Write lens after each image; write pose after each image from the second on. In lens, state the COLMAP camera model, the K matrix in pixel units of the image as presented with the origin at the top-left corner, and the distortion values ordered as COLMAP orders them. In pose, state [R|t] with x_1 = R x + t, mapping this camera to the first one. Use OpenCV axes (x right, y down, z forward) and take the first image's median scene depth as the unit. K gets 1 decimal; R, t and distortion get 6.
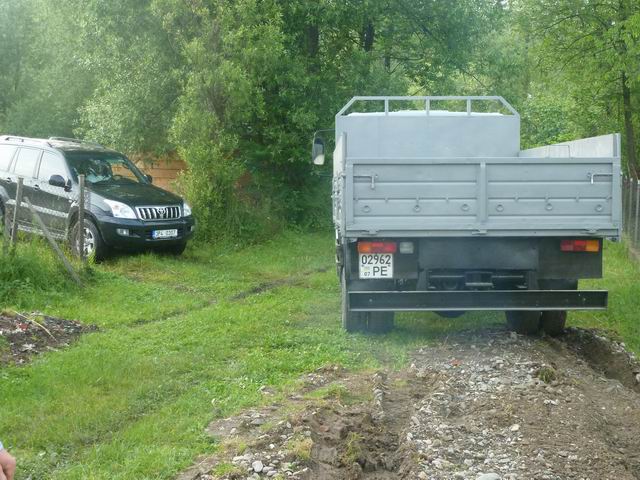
lens RADIAL K [[957.0, 0, 320.0], [0, 957.0, 240.0], [0, 0, 1]] dist [-0.019641, -0.050327]
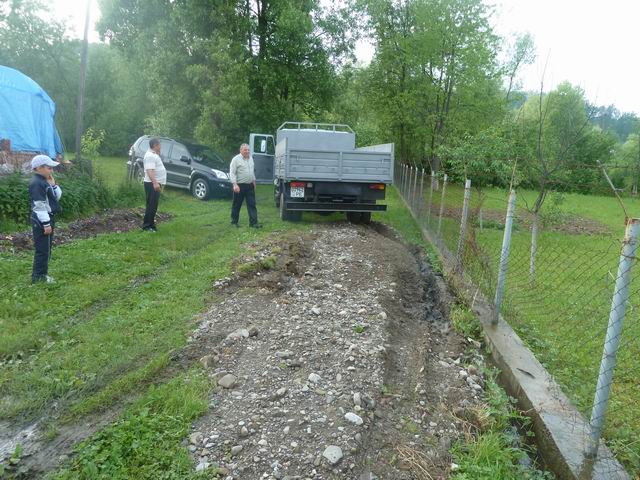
lens RADIAL K [[478.5, 0, 320.0], [0, 478.5, 240.0], [0, 0, 1]] dist [-0.033691, 0.000205]
pose [[0.989147, 0.018678, 0.145739, -0.042839], [-0.032871, 0.994878, 0.095591, 0.020728], [-0.143207, -0.099344, 0.984694, -0.172034]]
